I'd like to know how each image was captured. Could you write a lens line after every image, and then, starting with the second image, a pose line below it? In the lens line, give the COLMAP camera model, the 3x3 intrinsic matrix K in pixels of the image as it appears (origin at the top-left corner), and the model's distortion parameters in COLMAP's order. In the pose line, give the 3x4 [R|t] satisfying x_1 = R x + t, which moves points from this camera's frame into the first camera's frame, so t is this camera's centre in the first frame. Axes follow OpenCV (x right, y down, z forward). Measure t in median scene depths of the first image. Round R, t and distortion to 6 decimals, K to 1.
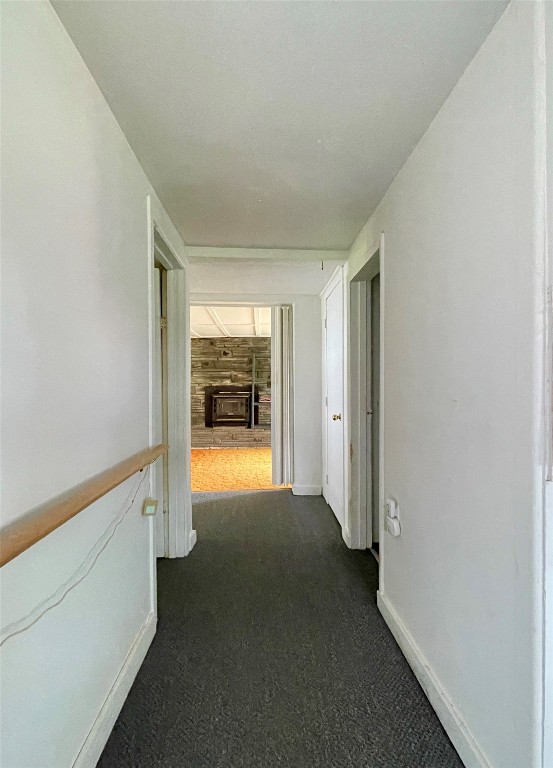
lens RADIAL K [[329.8, 0, 277.2], [0, 329.8, 386.0], [0, 0, 1]] dist [0.000221, 0.000001]
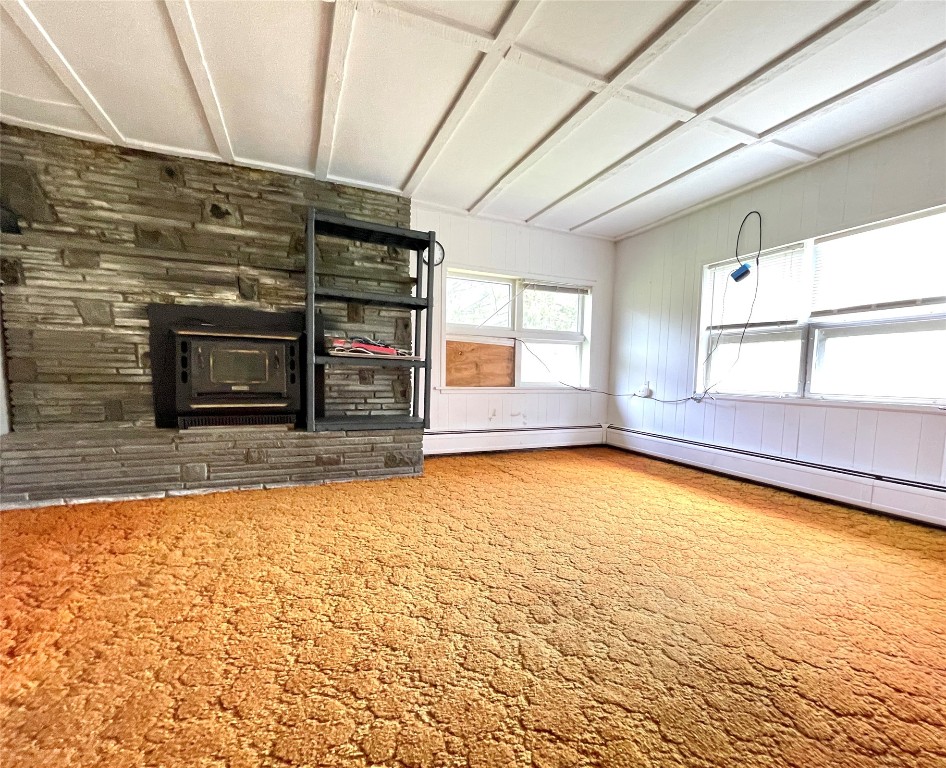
lens RADIAL K [[421.6, 0, 475.8], [0, 421.6, 408.4], [0, 0, 1]] dist [-0.001645, -0.000135]
pose [[0.938456, -0.009946, 0.345256, -0.061910], [-0.022340, 0.995744, 0.089409, 0.059270], [-0.344676, -0.091619, 0.934240, 0.495651]]
